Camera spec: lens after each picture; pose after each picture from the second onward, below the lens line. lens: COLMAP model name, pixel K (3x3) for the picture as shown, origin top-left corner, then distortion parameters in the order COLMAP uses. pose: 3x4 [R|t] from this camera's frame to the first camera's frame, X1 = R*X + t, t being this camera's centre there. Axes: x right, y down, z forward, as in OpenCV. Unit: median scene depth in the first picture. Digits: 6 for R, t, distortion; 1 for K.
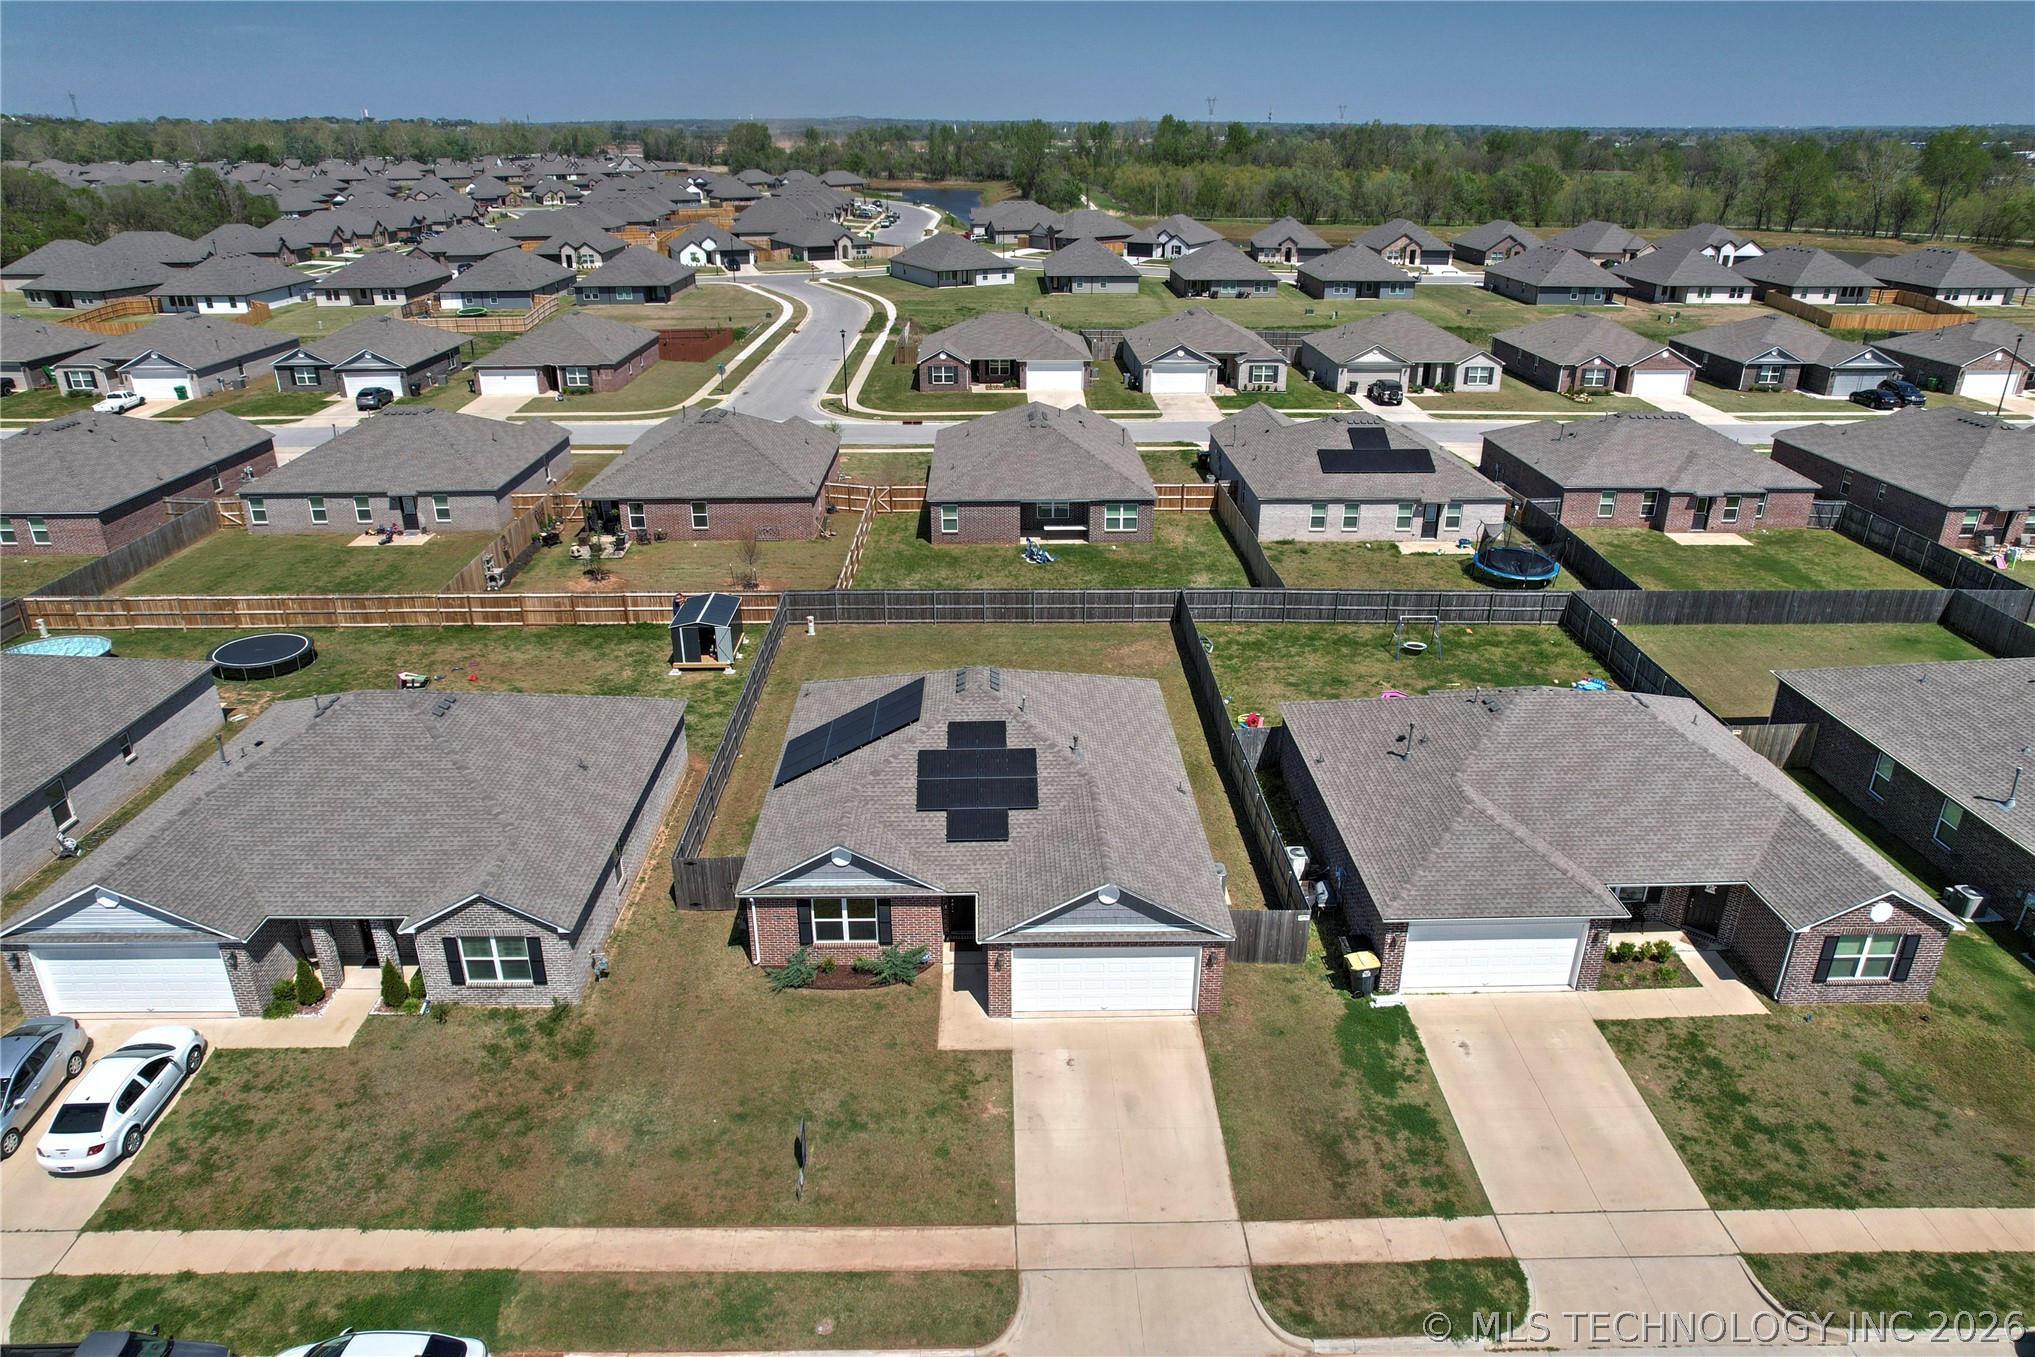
lens RADIAL K [[1300.8, 0, 1012.5], [0, 1300.8, 675.1], [0, 0, 1]] dist [-0.075407, 0.064401]
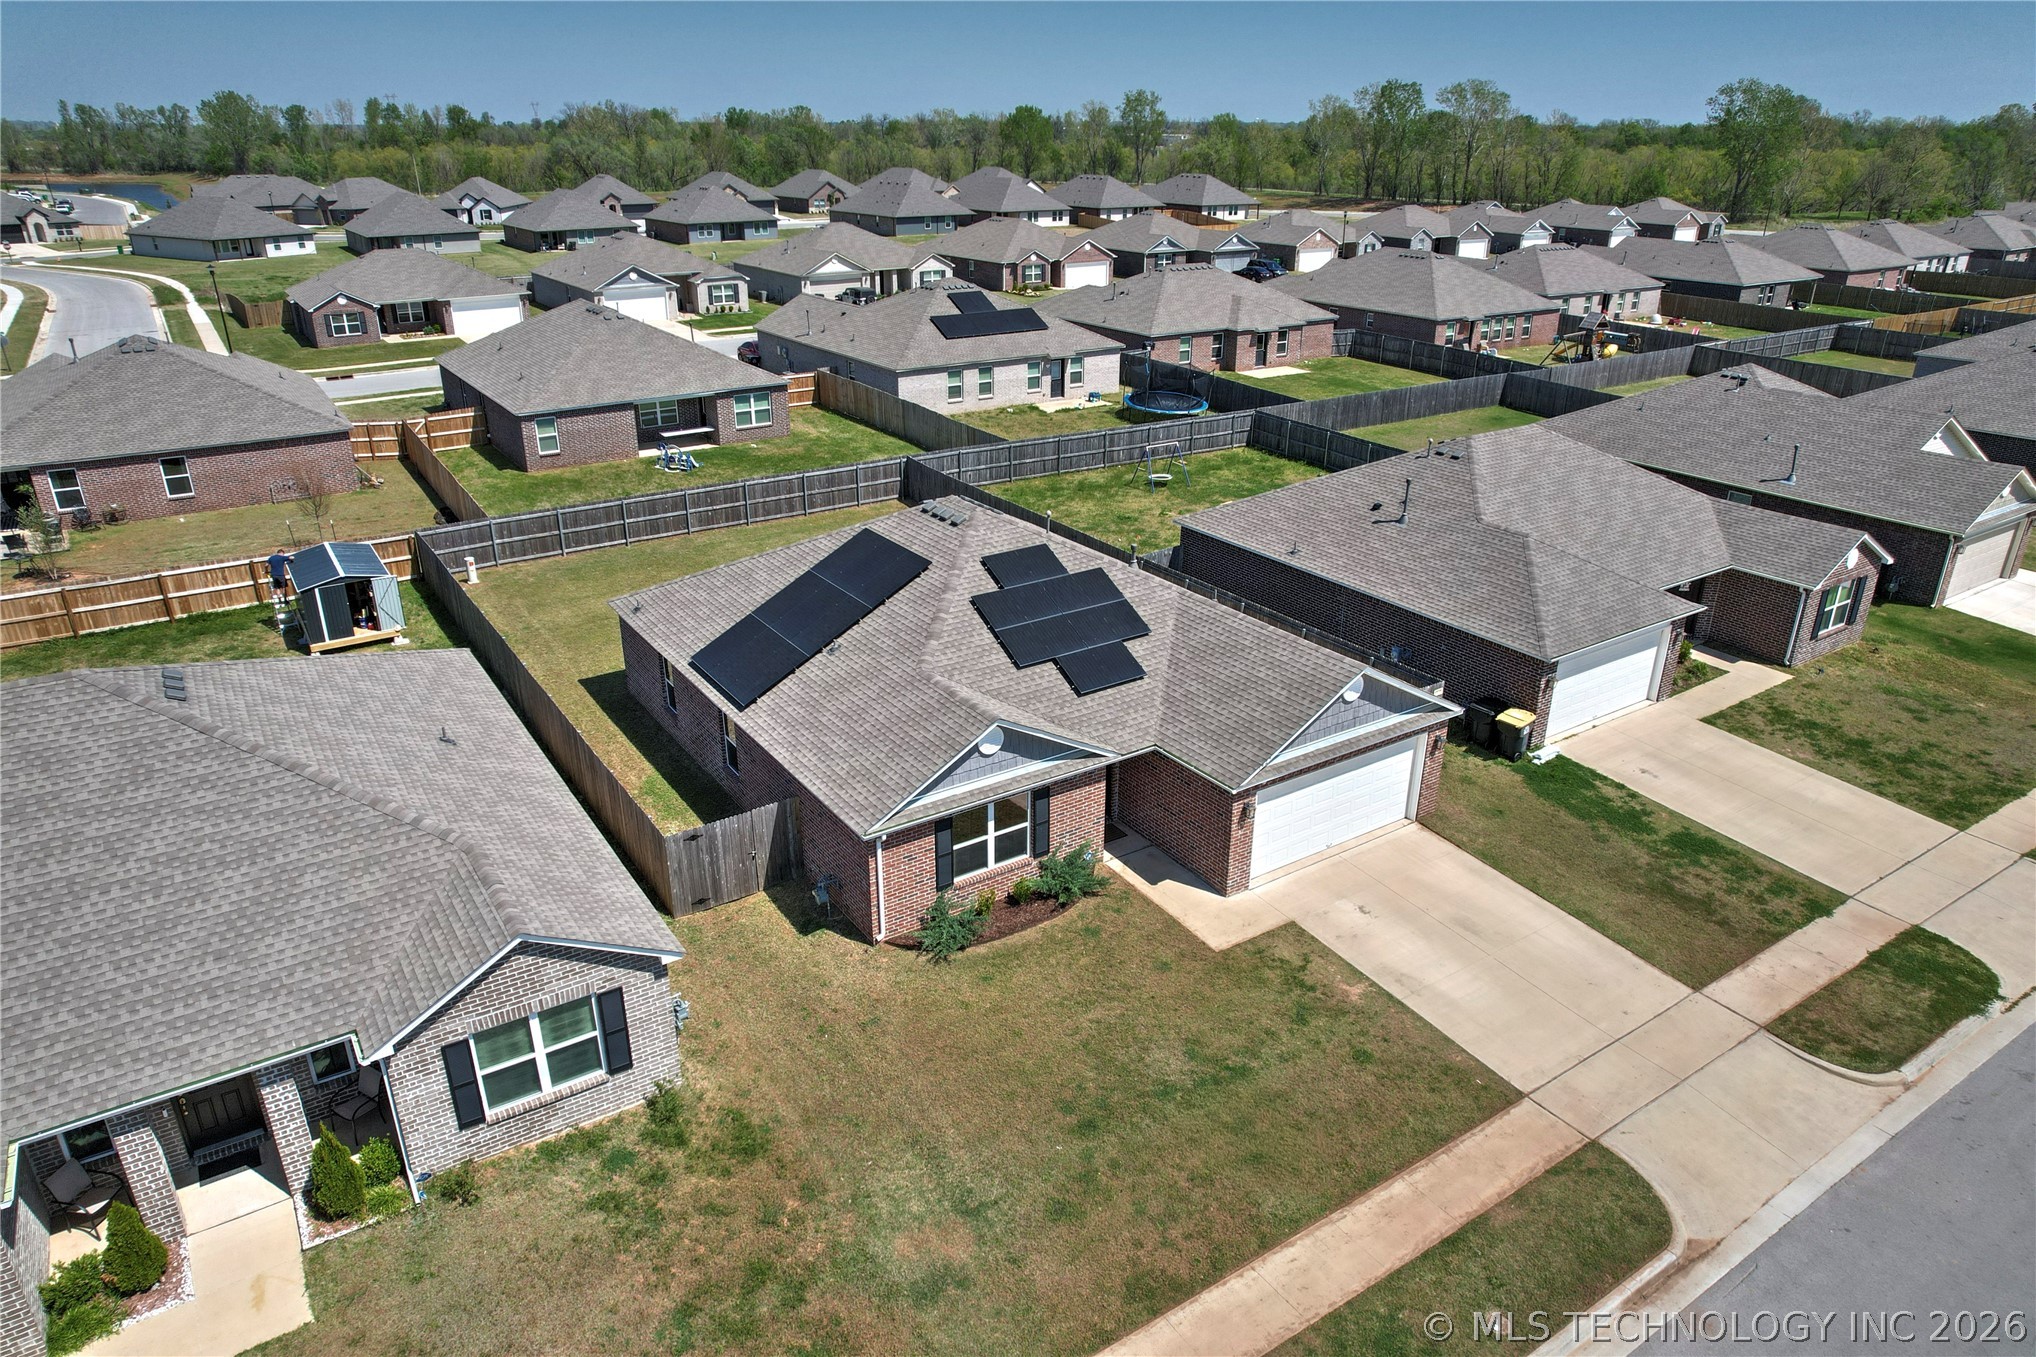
lens RADIAL K [[1301.4, 0, 1013.0], [0, 1301.4, 675.1], [0, 0, 1]] dist [-0.075407, 0.064401]
pose [[0.845006, -0.207839, 0.492715, -0.224978], [0.207386, 0.976638, 0.056303, 0.034779], [-0.492906, 0.054606, 0.868367, 0.196409]]
